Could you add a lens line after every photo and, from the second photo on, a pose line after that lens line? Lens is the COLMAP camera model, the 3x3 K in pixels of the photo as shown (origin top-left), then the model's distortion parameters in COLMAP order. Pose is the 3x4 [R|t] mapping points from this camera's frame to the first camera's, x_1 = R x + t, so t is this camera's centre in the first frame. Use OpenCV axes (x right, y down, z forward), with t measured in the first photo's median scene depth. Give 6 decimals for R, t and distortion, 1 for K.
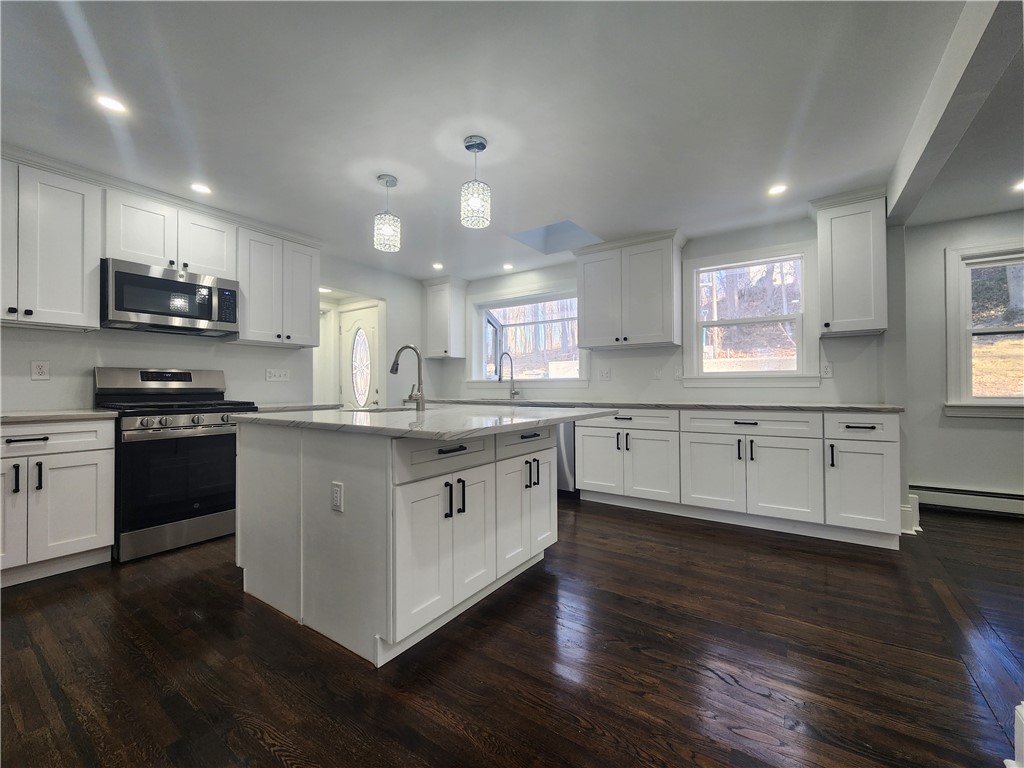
lens RADIAL K [[420.7, 0, 516.4], [0, 420.7, 382.5], [0, 0, 1]] dist [0.001657, 0.000698]
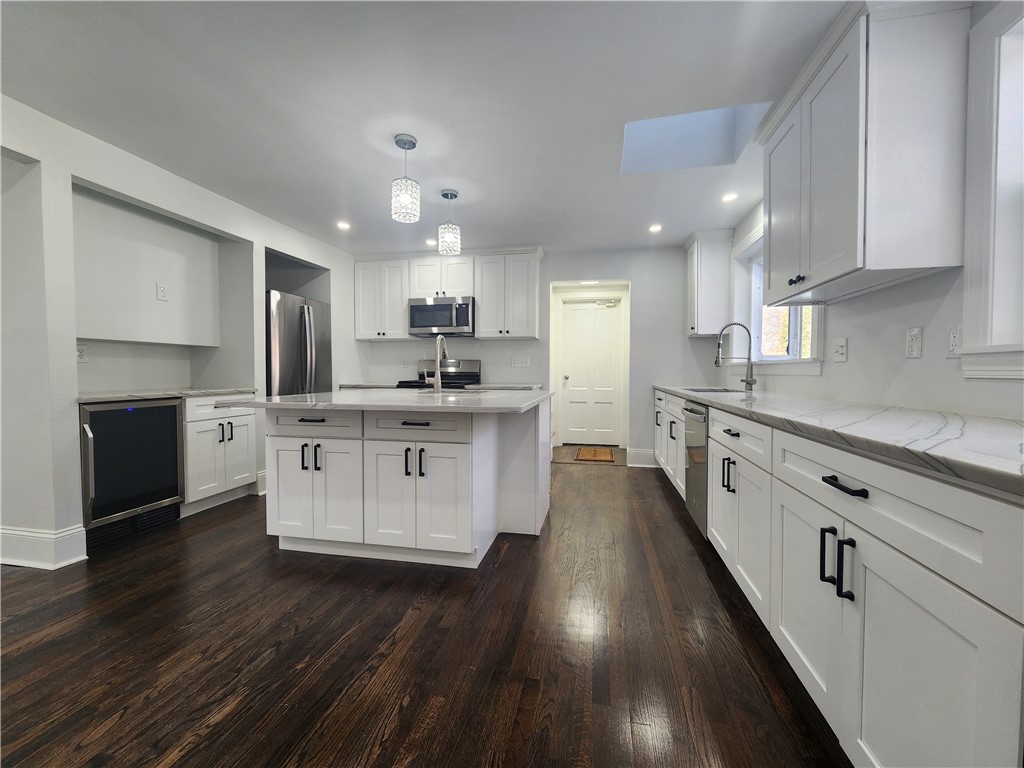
lens RADIAL K [[420.7, 0, 515.5], [0, 420.7, 383.7], [0, 0, 1]] dist [0.001657, 0.000698]
pose [[0.386860, 0.031920, -0.921586, 0.929664], [0.006471, 0.999282, 0.037328, 0.000654], [0.922116, -0.020404, 0.386376, 0.775090]]
